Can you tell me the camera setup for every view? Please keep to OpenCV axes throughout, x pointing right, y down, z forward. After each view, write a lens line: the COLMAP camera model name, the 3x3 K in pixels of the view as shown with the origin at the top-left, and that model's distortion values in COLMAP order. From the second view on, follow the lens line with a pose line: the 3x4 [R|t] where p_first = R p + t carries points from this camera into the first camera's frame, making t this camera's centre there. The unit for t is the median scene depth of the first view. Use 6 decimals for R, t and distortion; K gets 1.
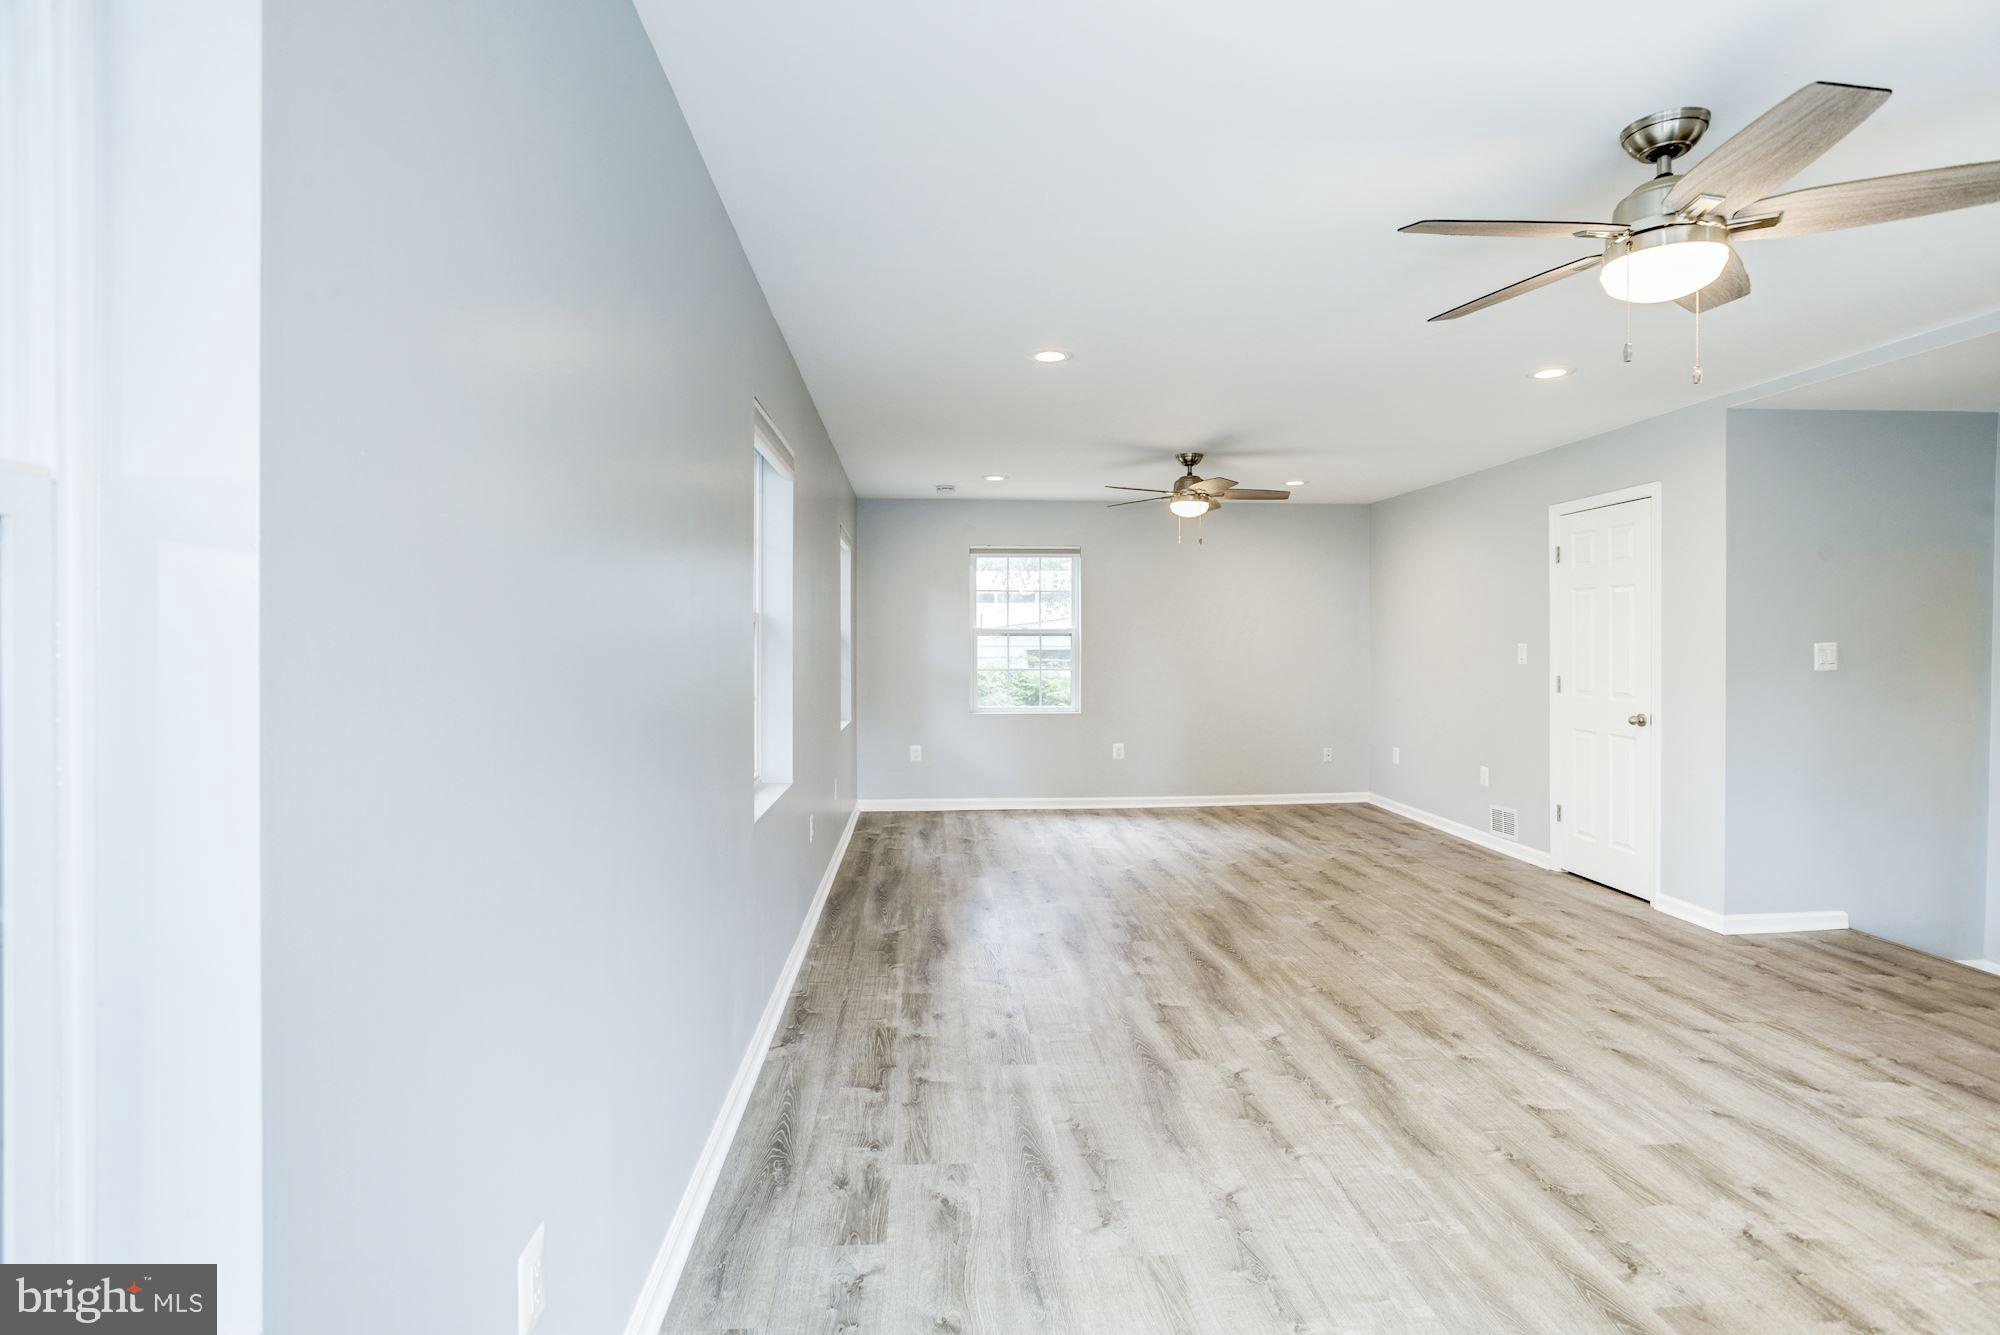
lens RADIAL K [[1038.3, 0, 997.7], [0, 1038.3, 659.1], [0, 0, 1]] dist [-0.048327, 0.029071]
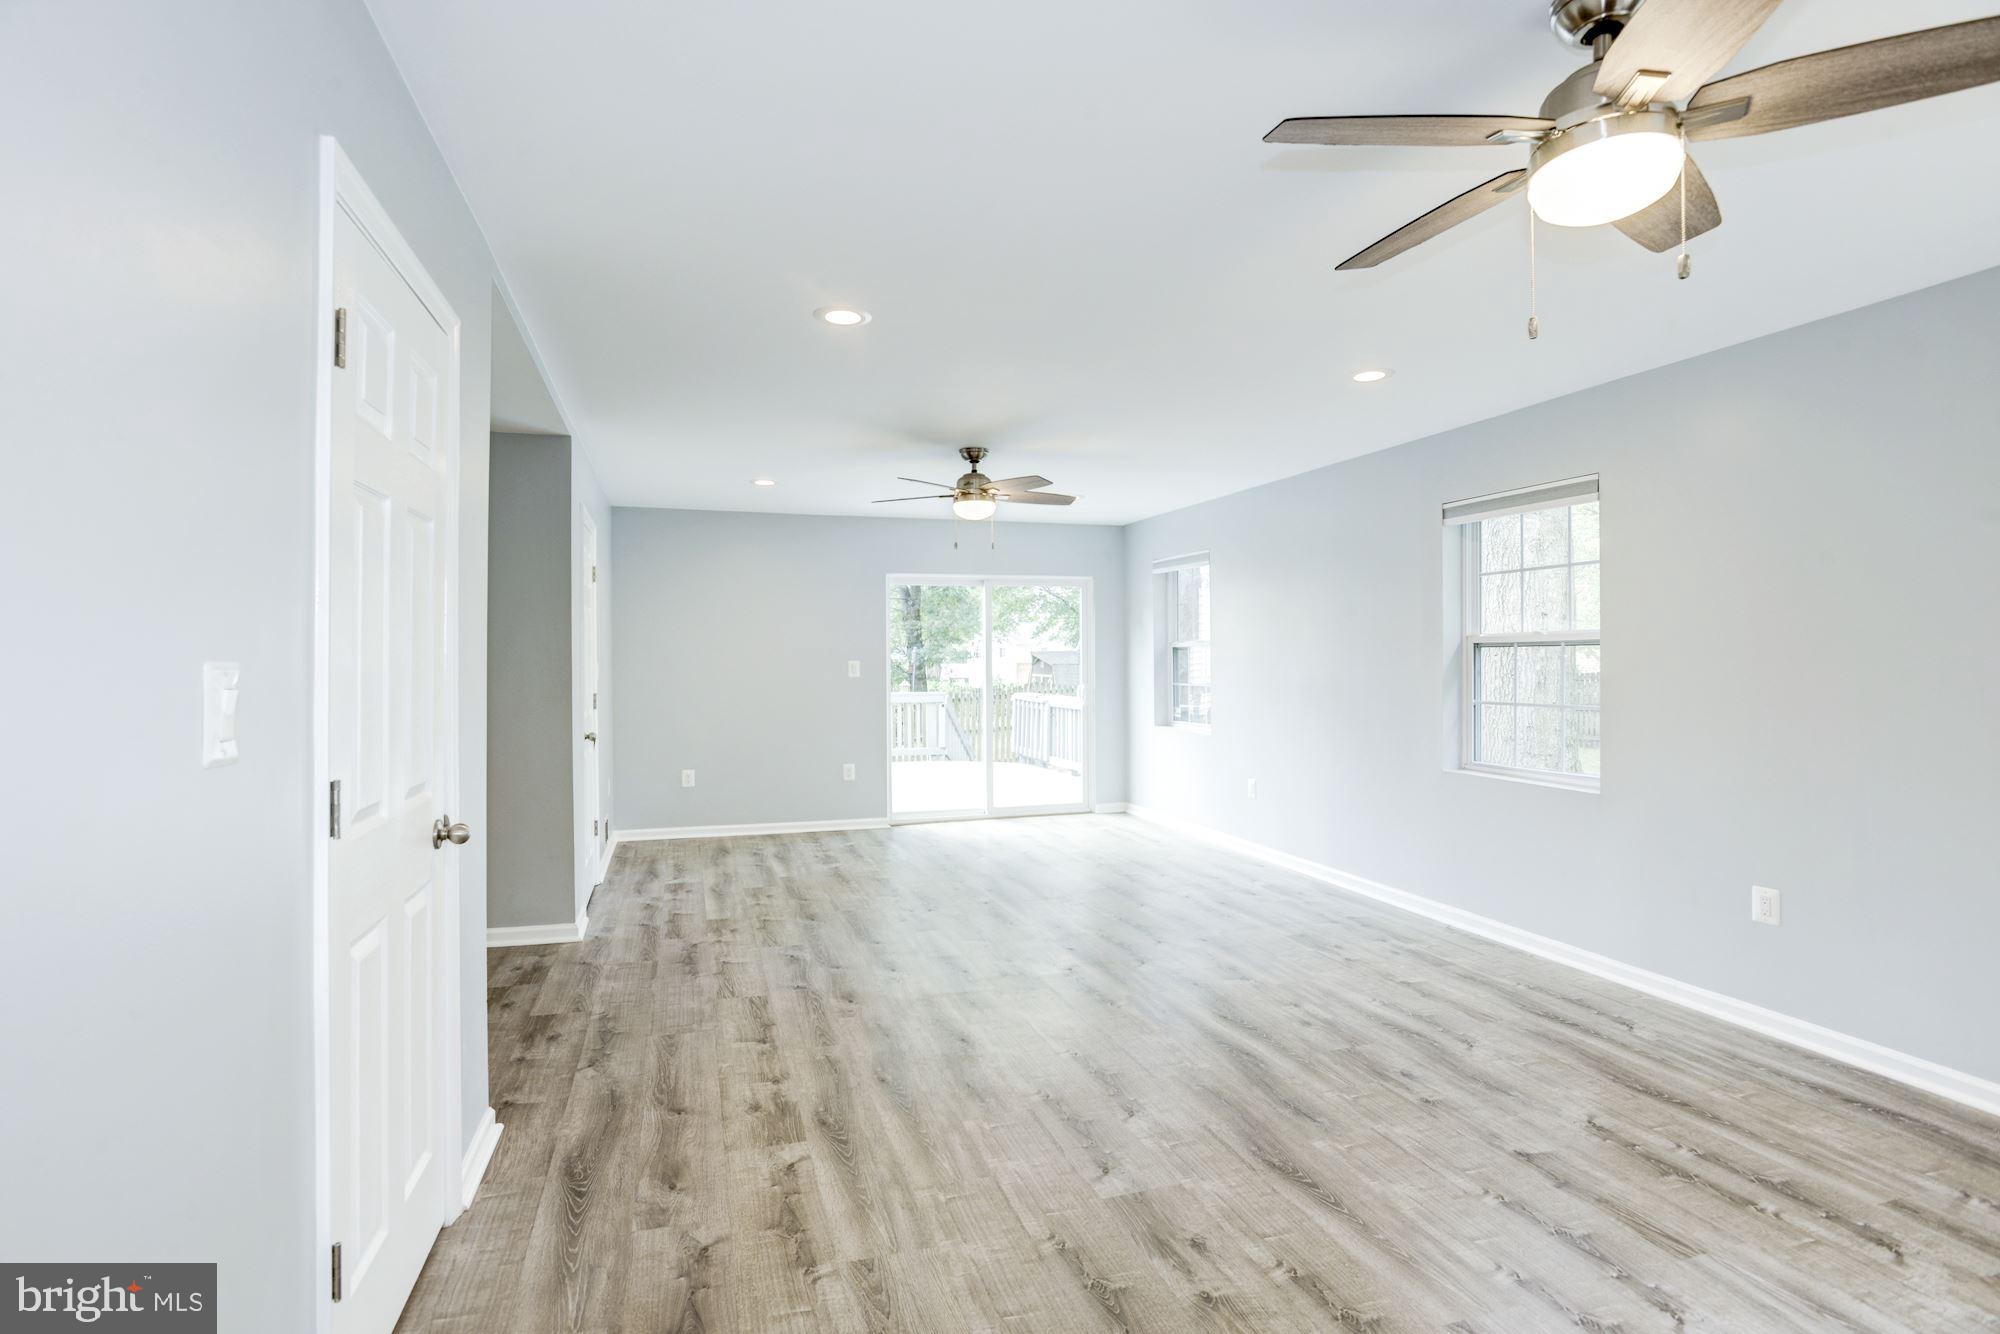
lens RADIAL K [[963.6, 0, 999.9], [0, 963.6, 658.0], [0, 0, 1]] dist [-0.048083, 0.023304]
pose [[-0.975841, -0.000155, -0.218481, 0.651401], [-0.003255, 0.999899, 0.013831, -0.031862], [0.218456, 0.014208, -0.975743, 1.959966]]
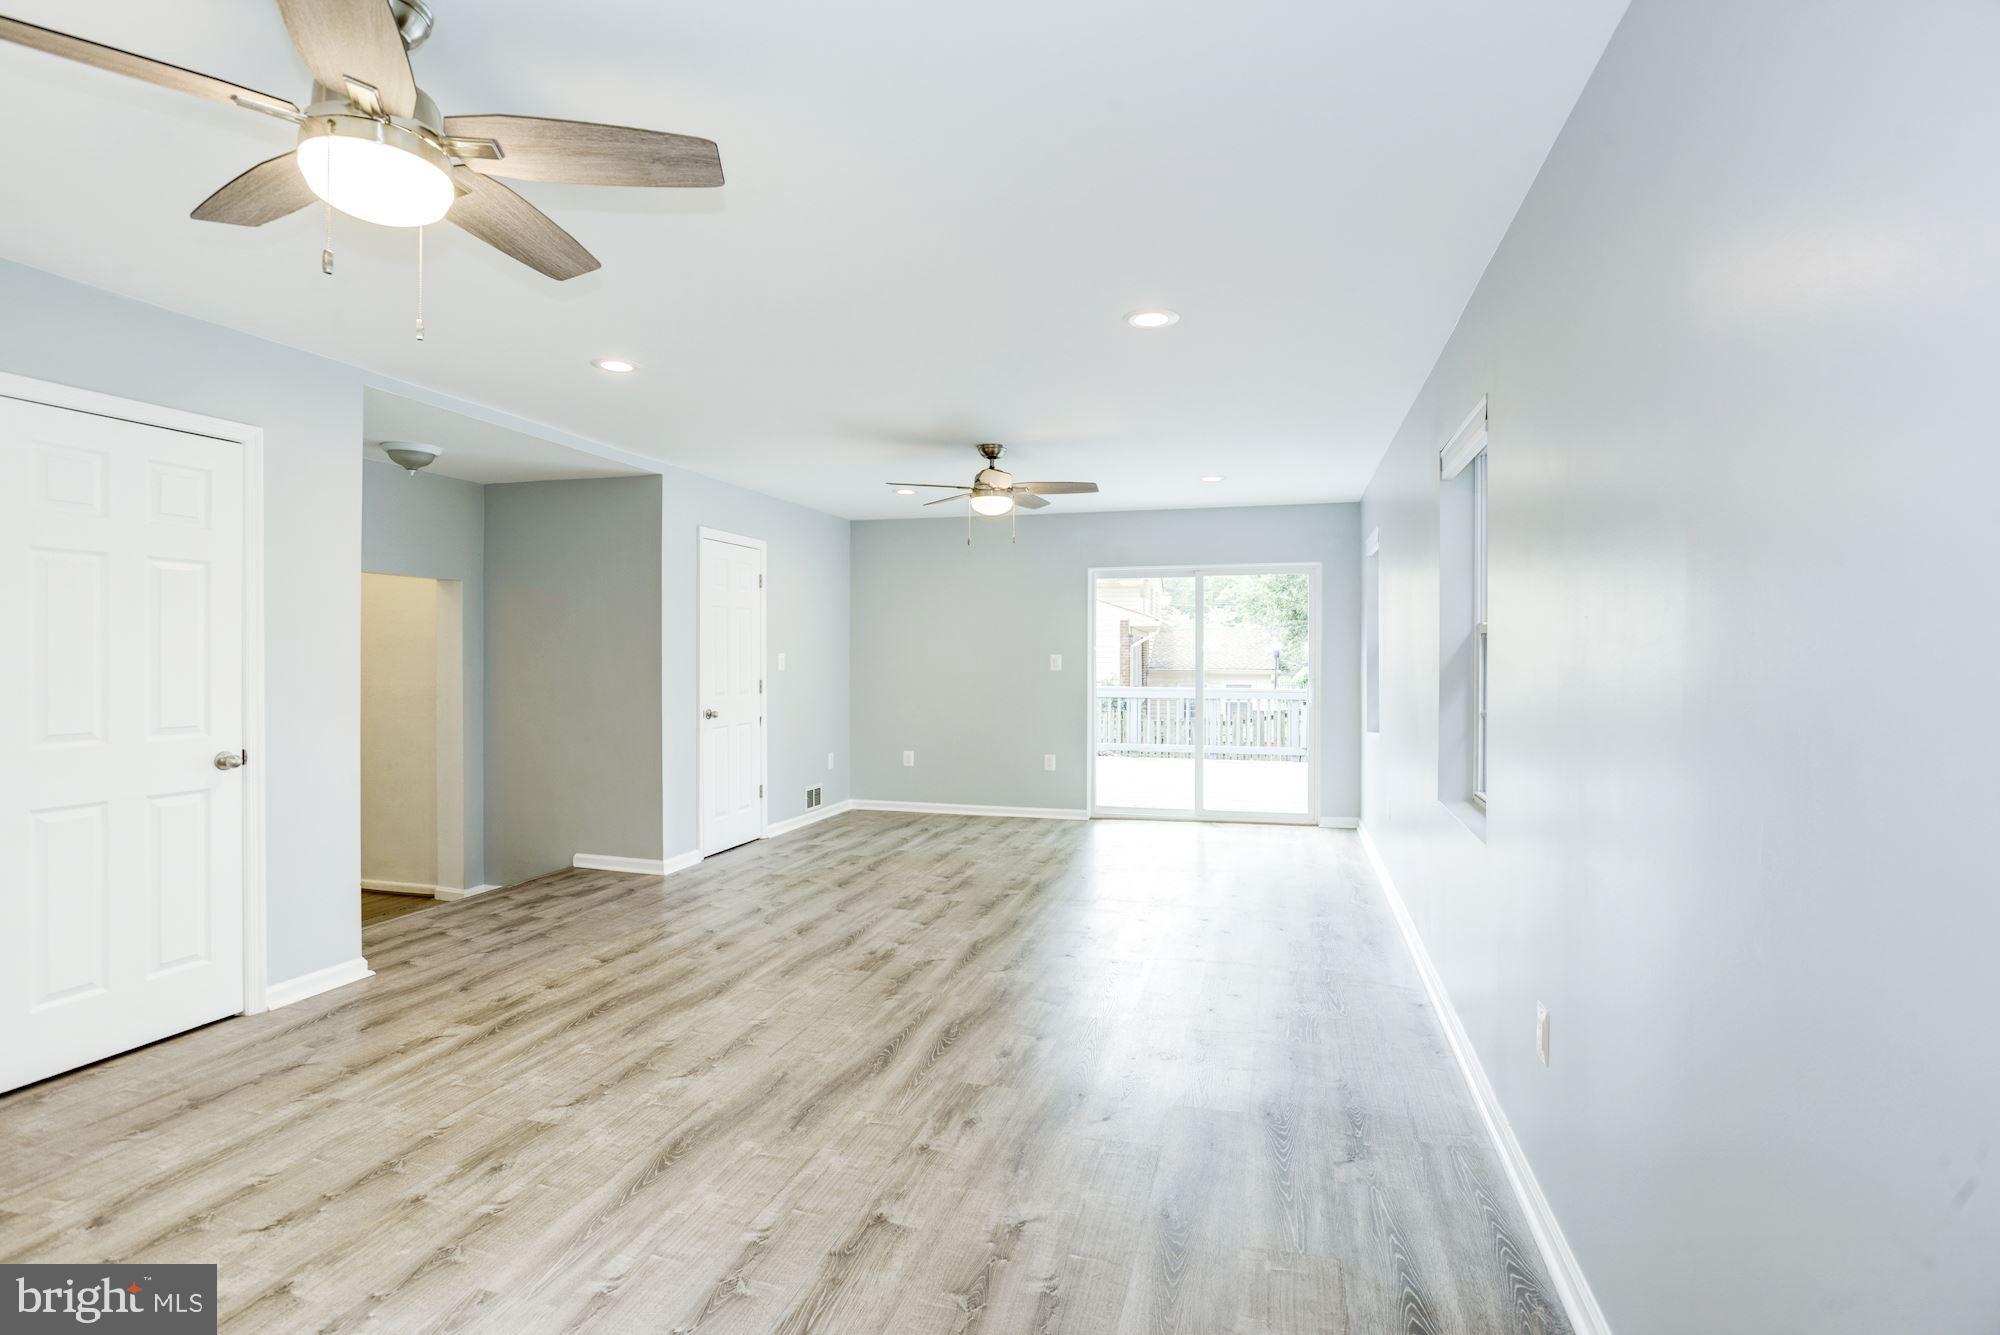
lens RADIAL K [[963.6, 0, 999.9], [0, 963.6, 658.5], [0, 0, 1]] dist [-0.048083, 0.023304]
pose [[-0.938091, -0.005627, 0.346342, -0.117513], [0.001472, 0.999794, 0.020229, -0.031046], [-0.346385, 0.019486, -0.937890, 1.912635]]
